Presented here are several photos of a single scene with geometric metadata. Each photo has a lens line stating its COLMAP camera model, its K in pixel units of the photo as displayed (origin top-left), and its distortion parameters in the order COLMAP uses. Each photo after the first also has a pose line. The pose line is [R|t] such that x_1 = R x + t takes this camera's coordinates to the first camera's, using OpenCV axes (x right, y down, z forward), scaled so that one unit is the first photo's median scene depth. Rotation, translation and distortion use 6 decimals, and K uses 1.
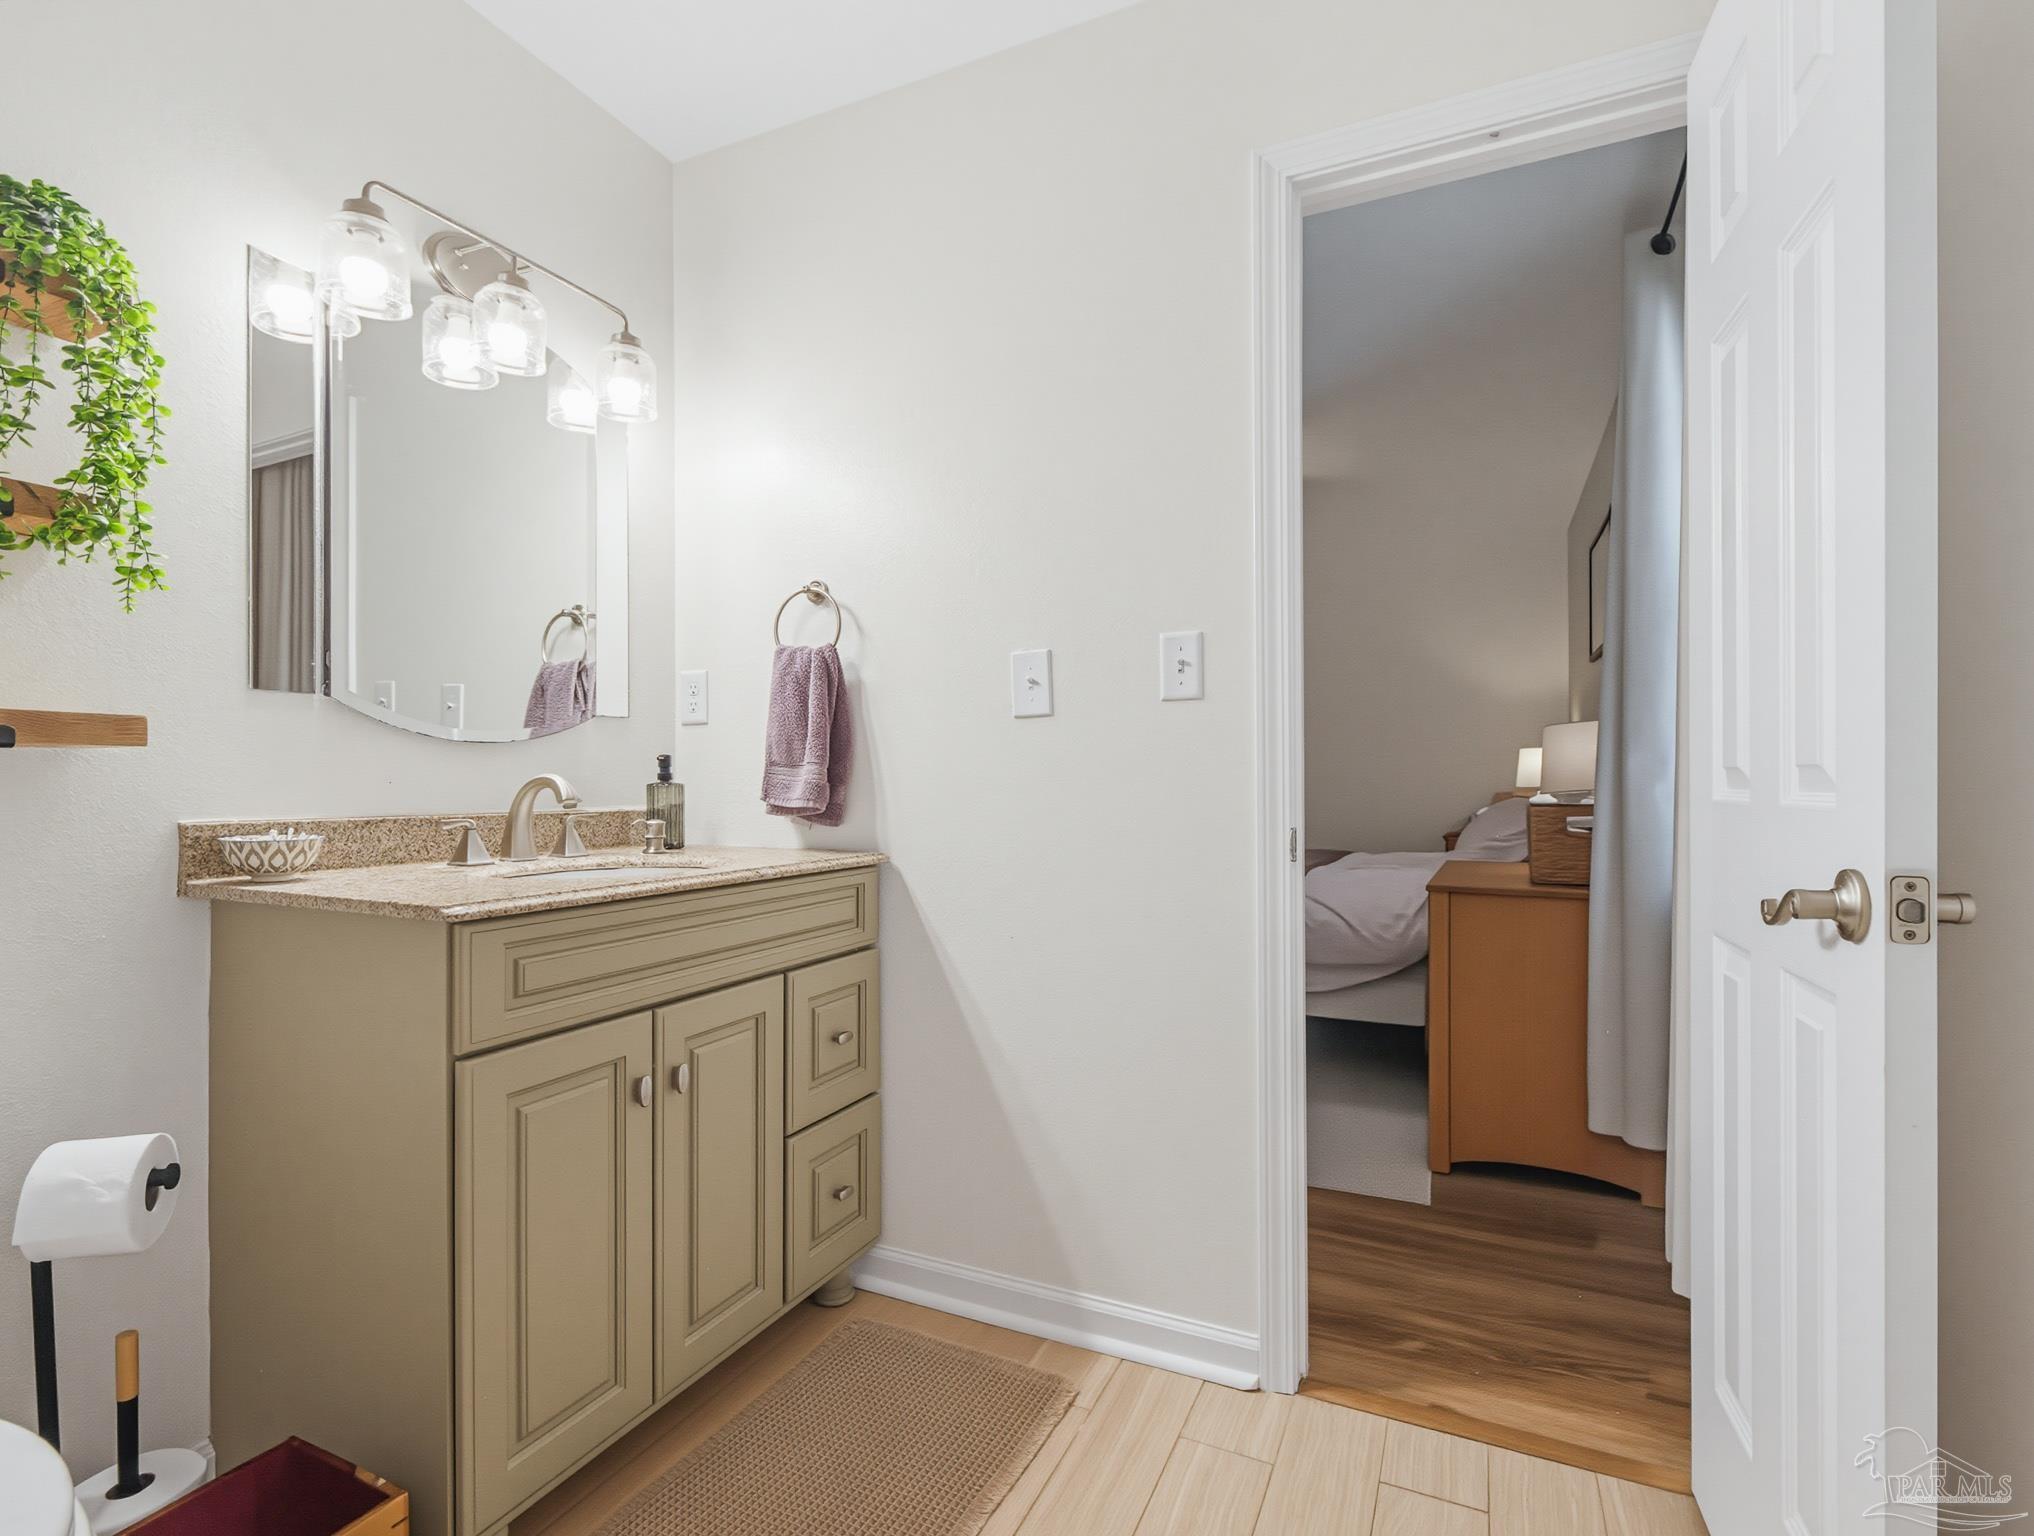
lens RADIAL K [[985.1, 0, 1017.3], [0, 985.1, 820.9], [0, 0, 1]] dist [-0.002423, 0.002046]
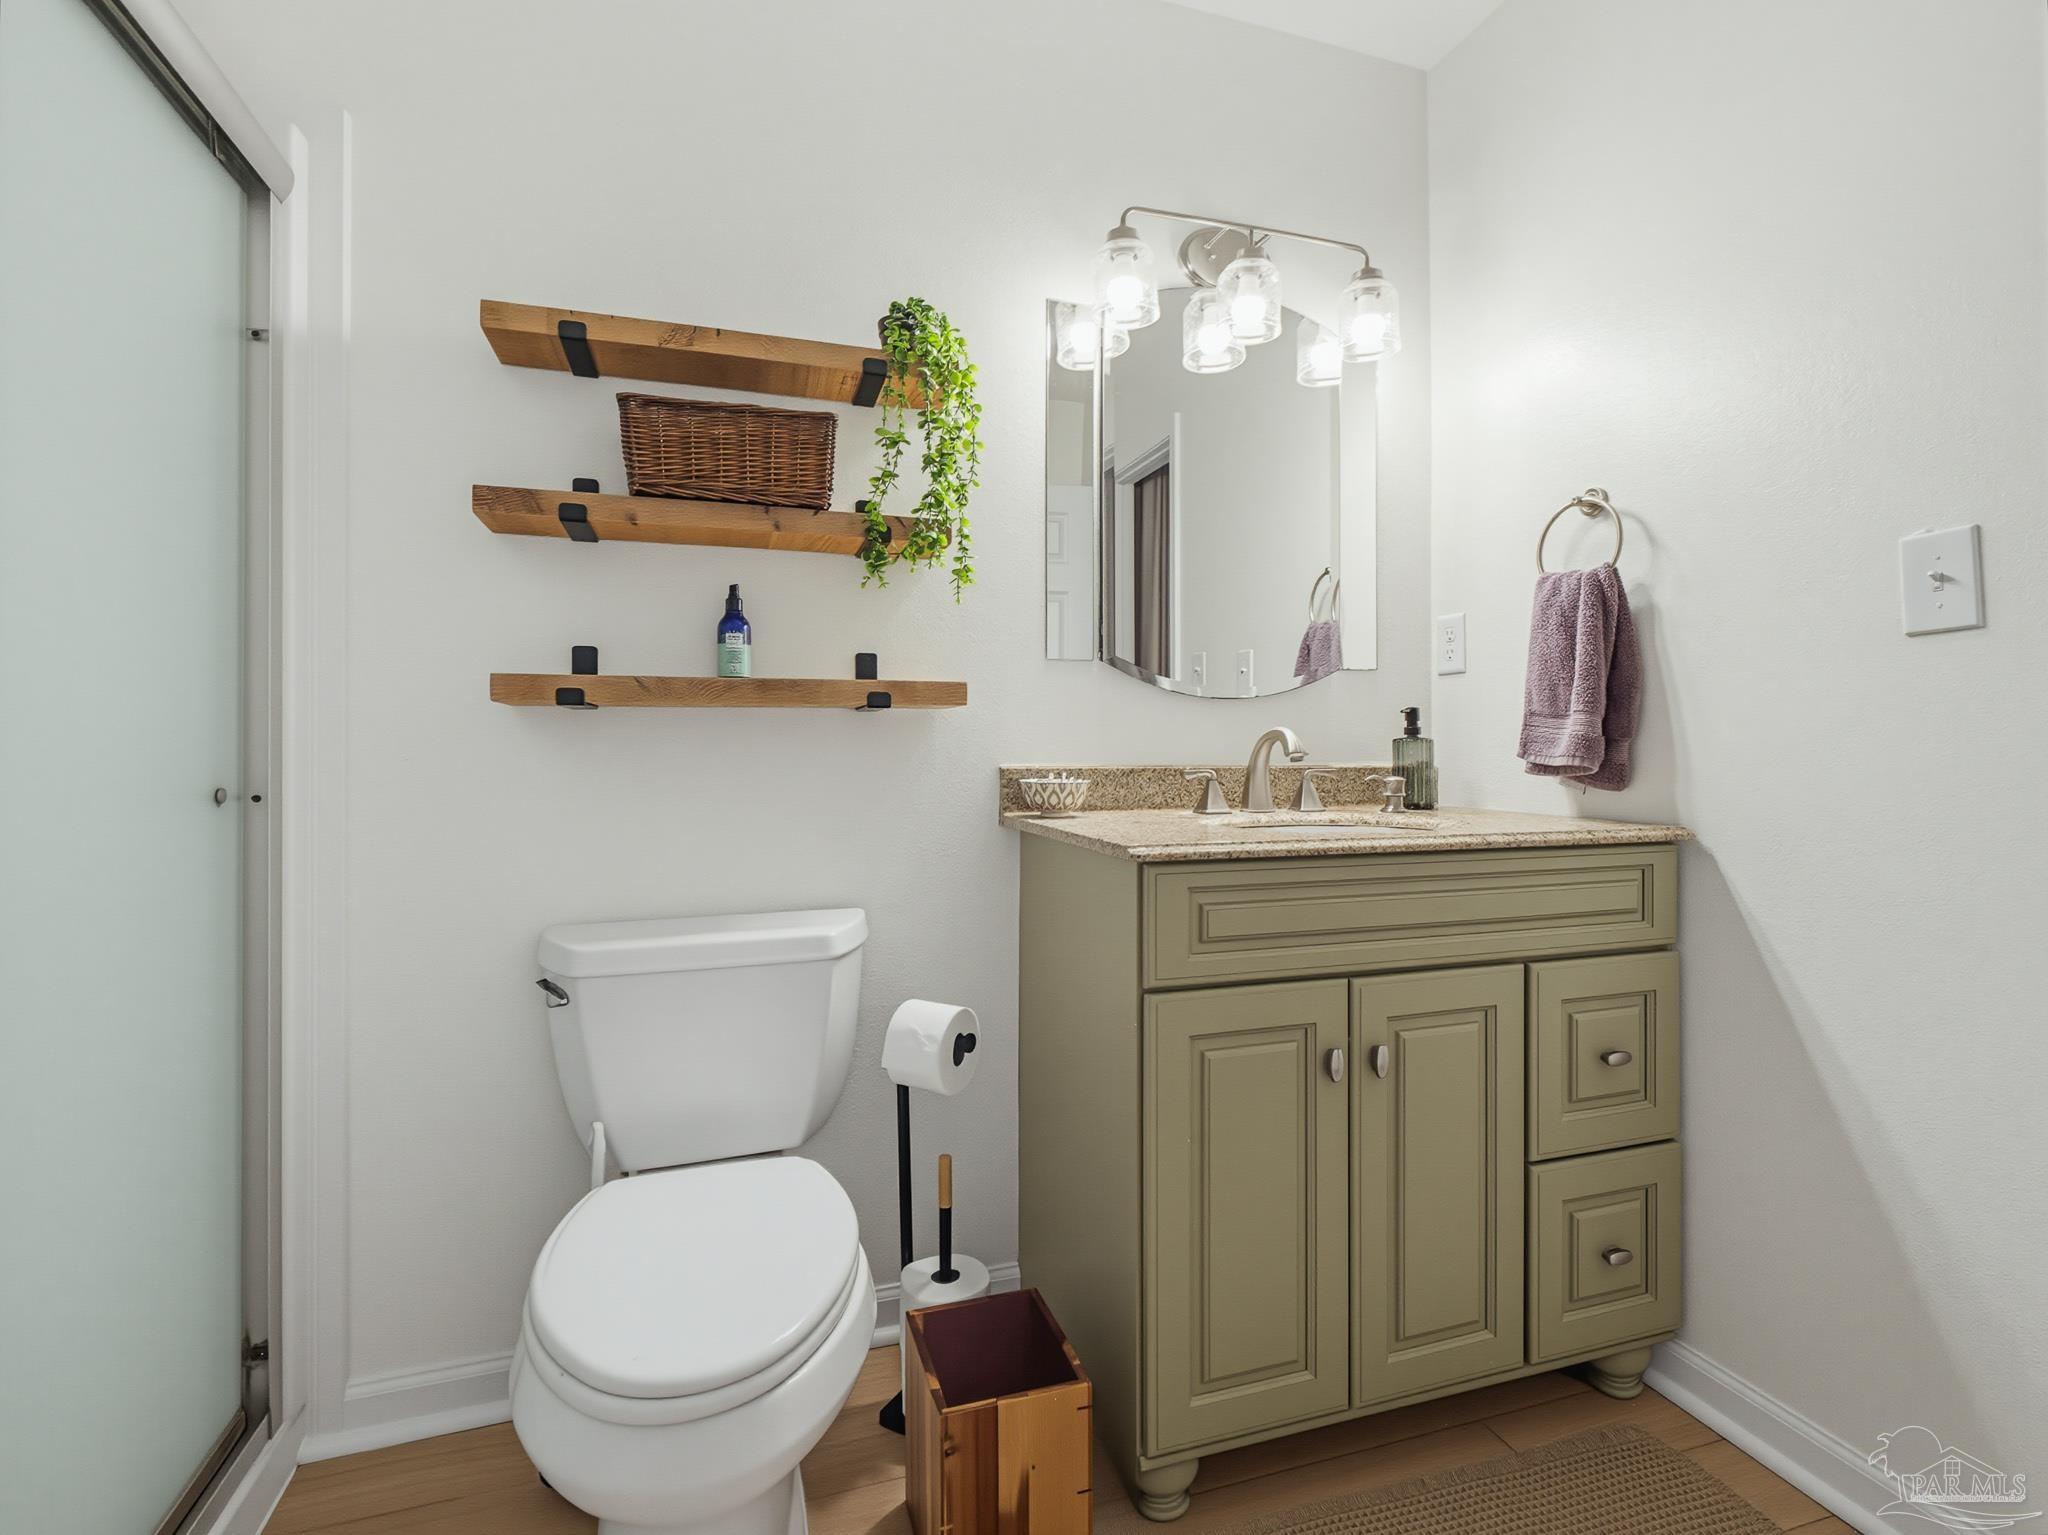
lens RADIAL K [[973.3, 0, 1065.8], [0, 973.3, 761.4], [0, 0, 1]] dist [0.000462, -0.000172]
pose [[0.686558, 0.009500, -0.727013, 0.103053], [-0.030480, 0.999412, -0.015724, 0.009868], [0.726435, 0.032955, 0.686444, 0.162778]]
